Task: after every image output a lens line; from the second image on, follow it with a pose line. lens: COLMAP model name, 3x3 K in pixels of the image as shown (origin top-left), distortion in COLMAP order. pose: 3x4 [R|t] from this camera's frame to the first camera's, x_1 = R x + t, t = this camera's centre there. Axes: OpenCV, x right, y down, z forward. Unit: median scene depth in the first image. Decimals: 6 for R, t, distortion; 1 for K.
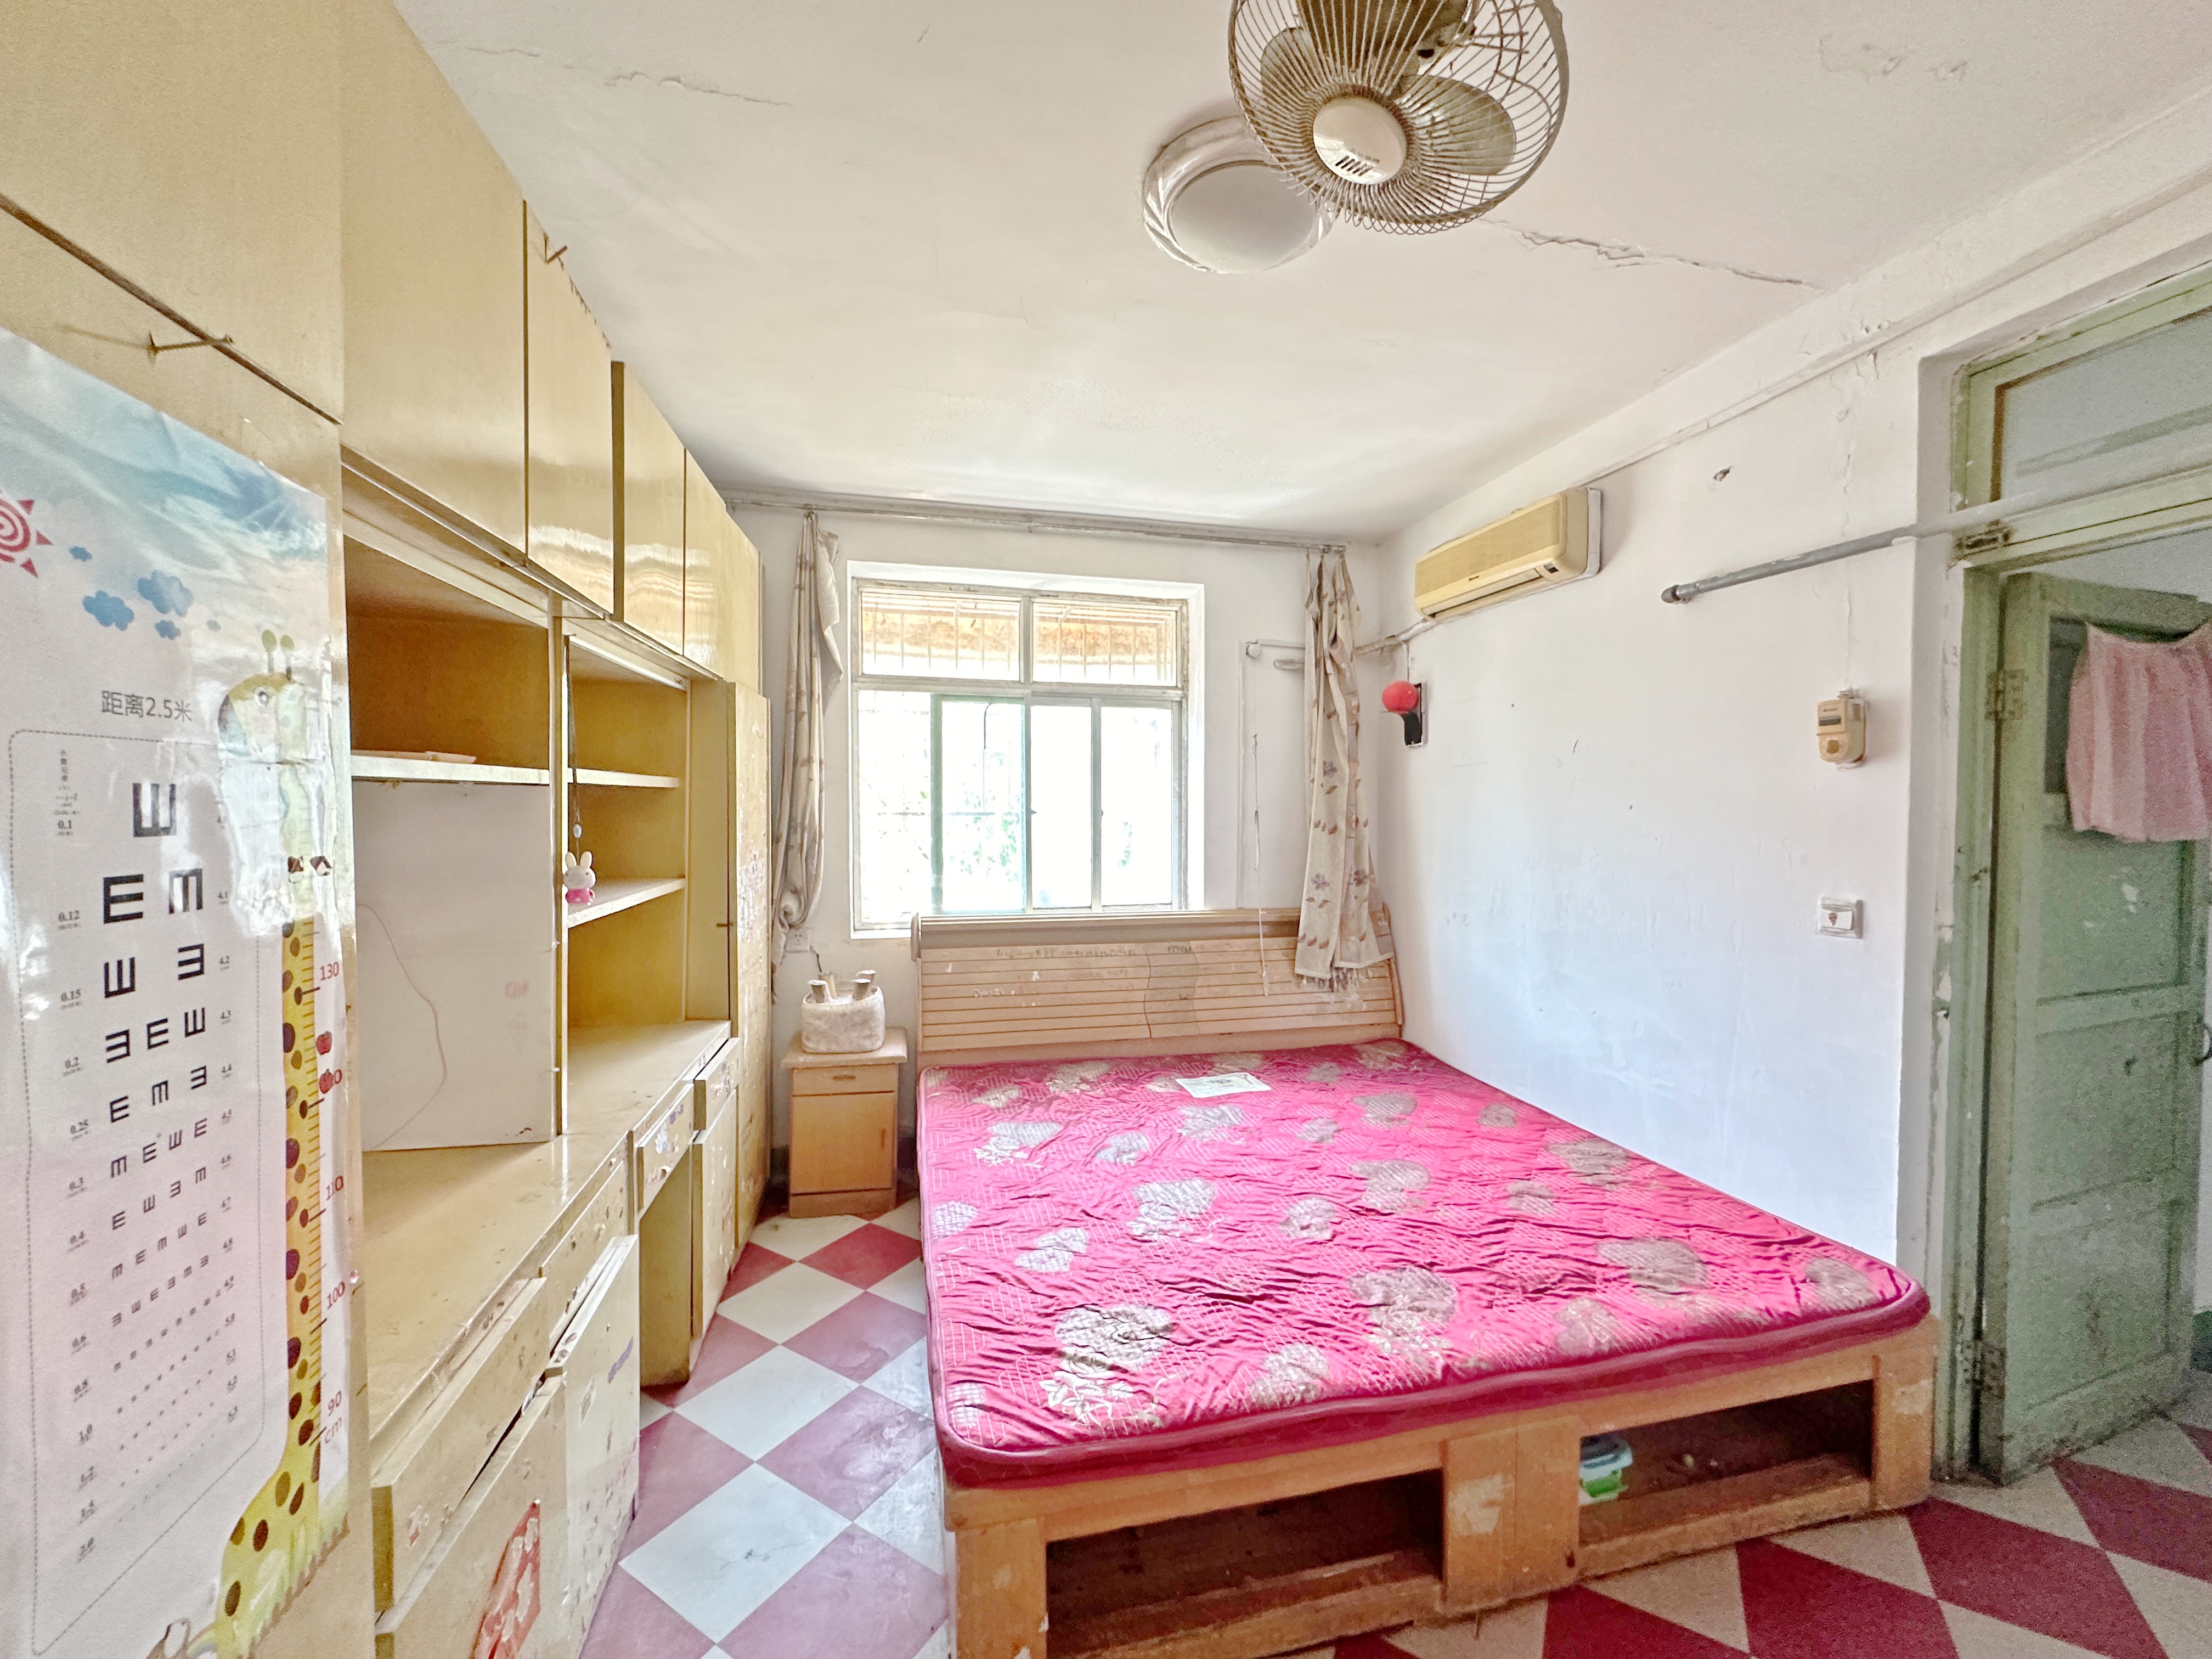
lens RADIAL K [[877.0, 0, 1111.5], [0, 877.0, 822.8], [0, 0, 1]] dist [-0.013992, 0.000015]
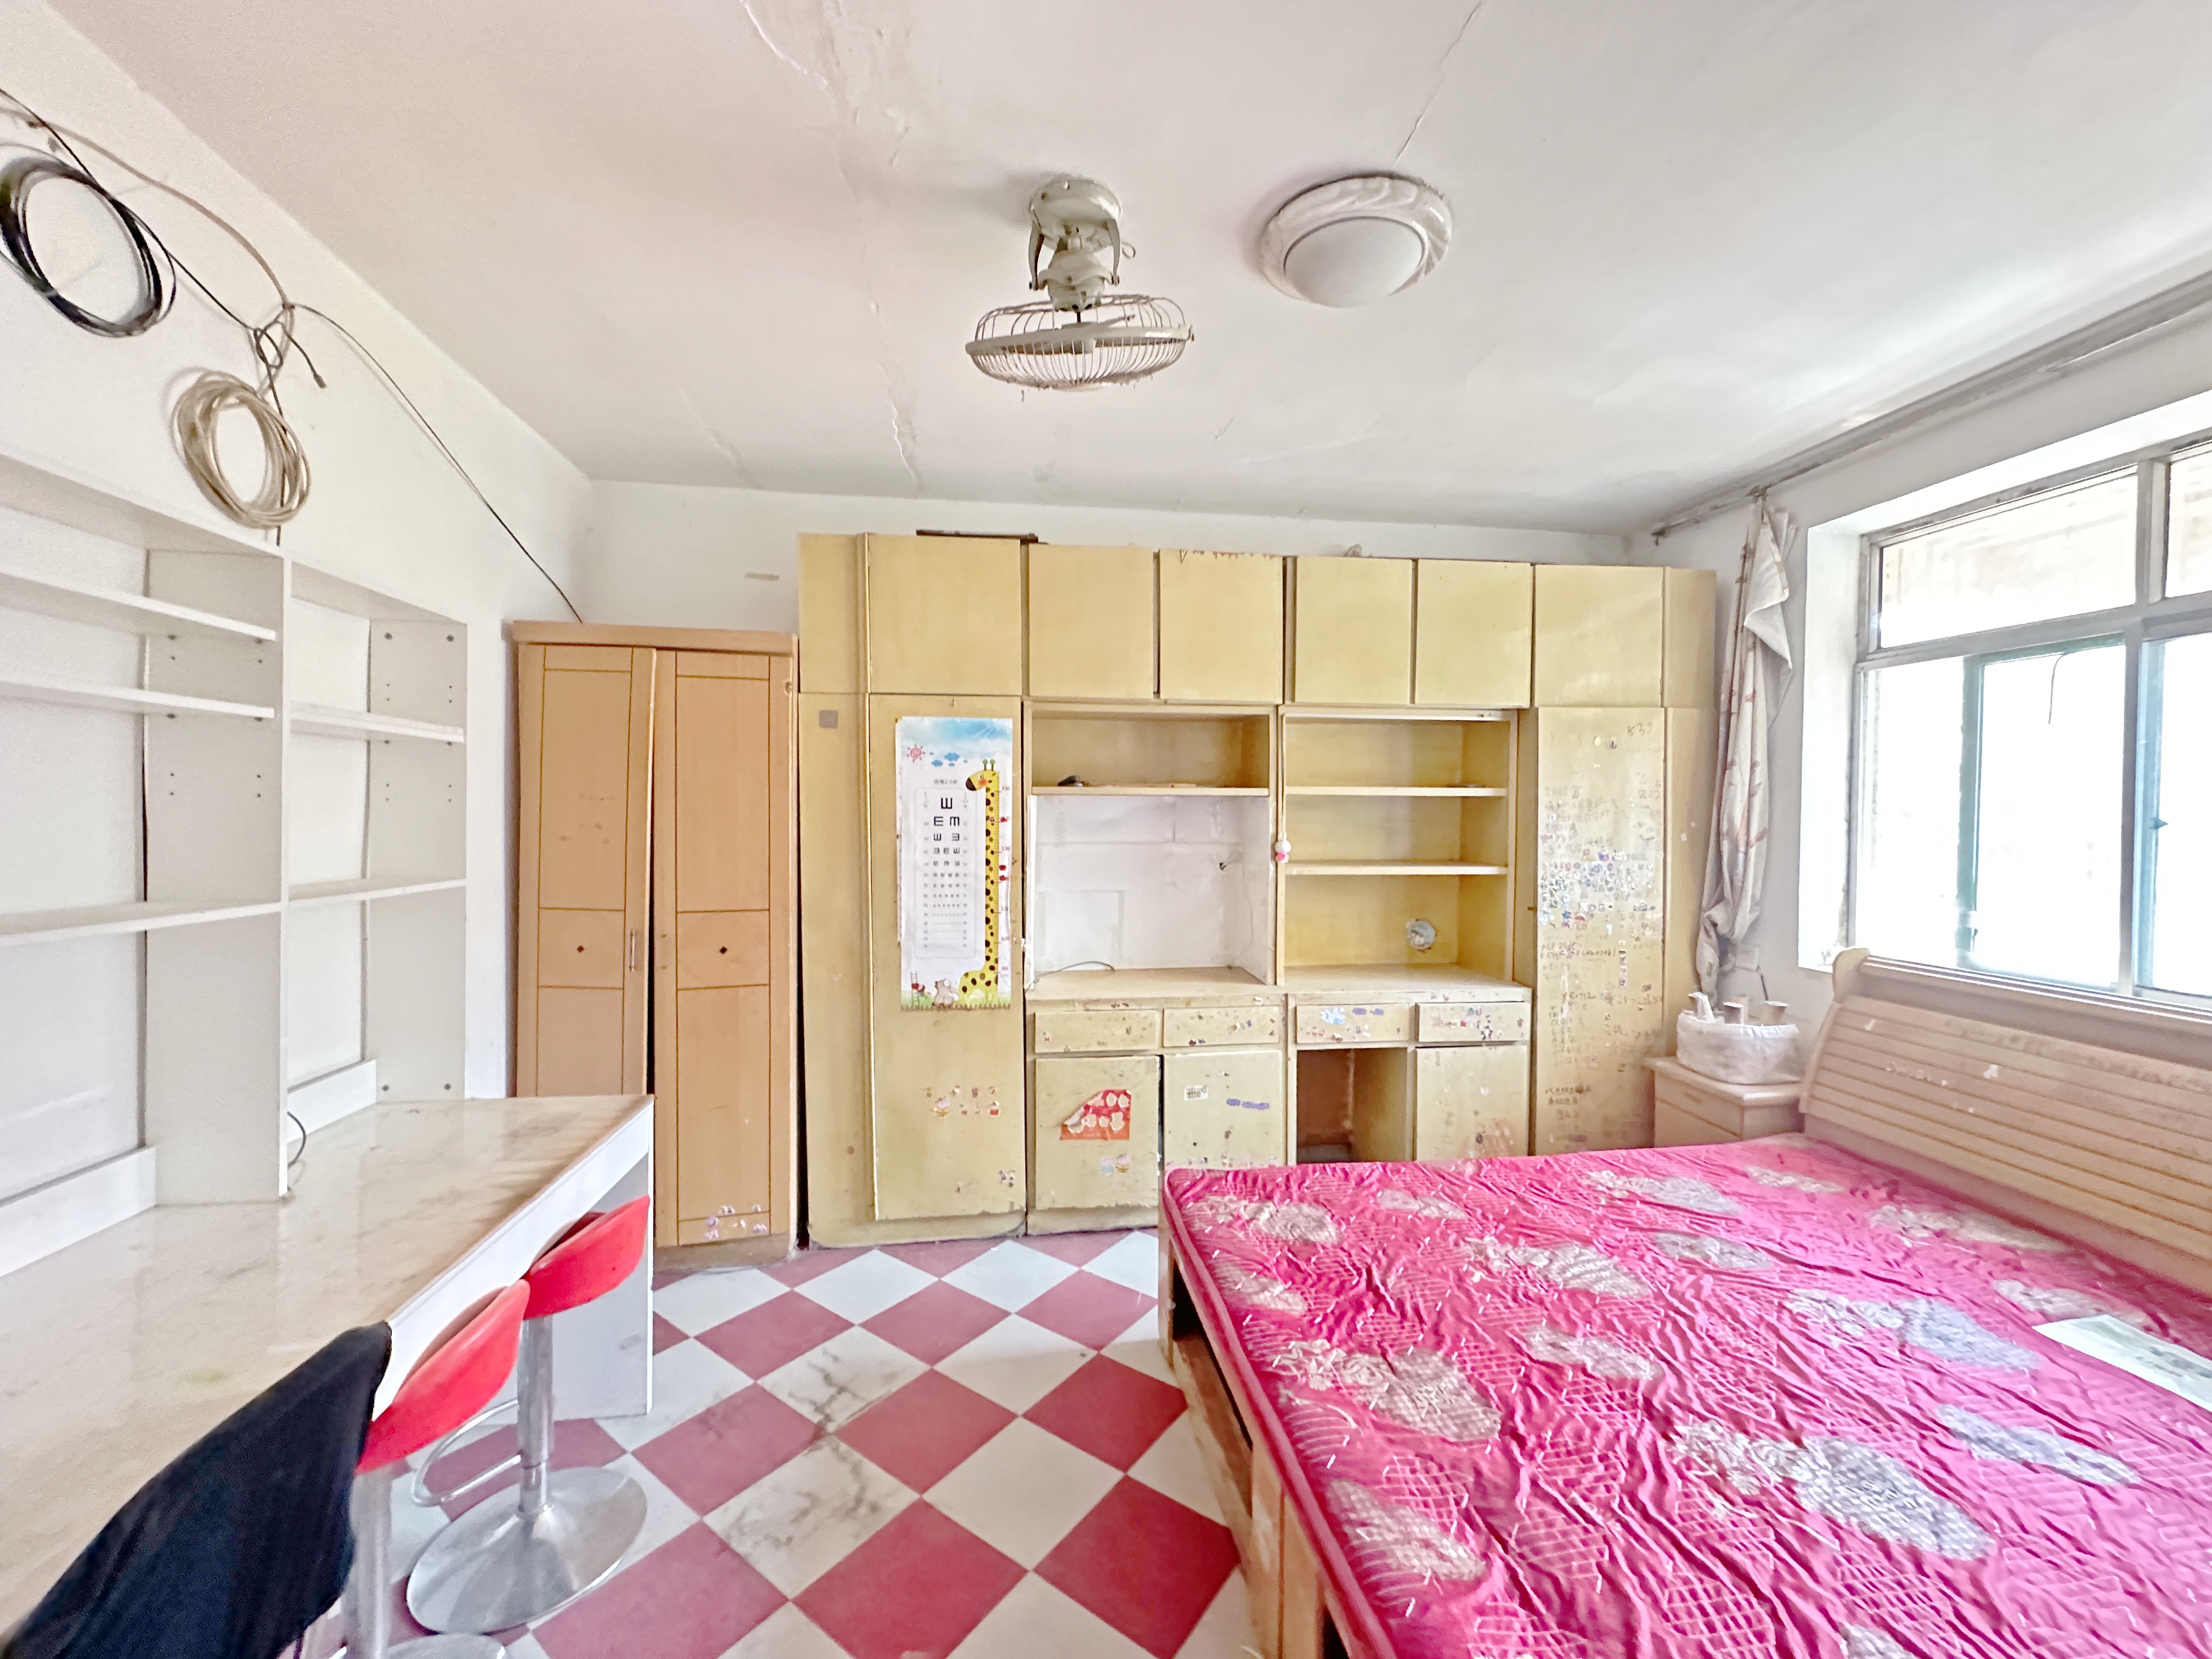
lens RADIAL K [[877.0, 0, 1105.4], [0, 877.0, 823.8], [0, 0, 1]] dist [-0.013992, 0.000015]
pose [[-0.098267, 0.008418, -0.995124, 0.704001], [-0.029927, 0.999487, 0.011410, 0.003335], [0.994710, 0.030903, -0.097964, 0.458107]]
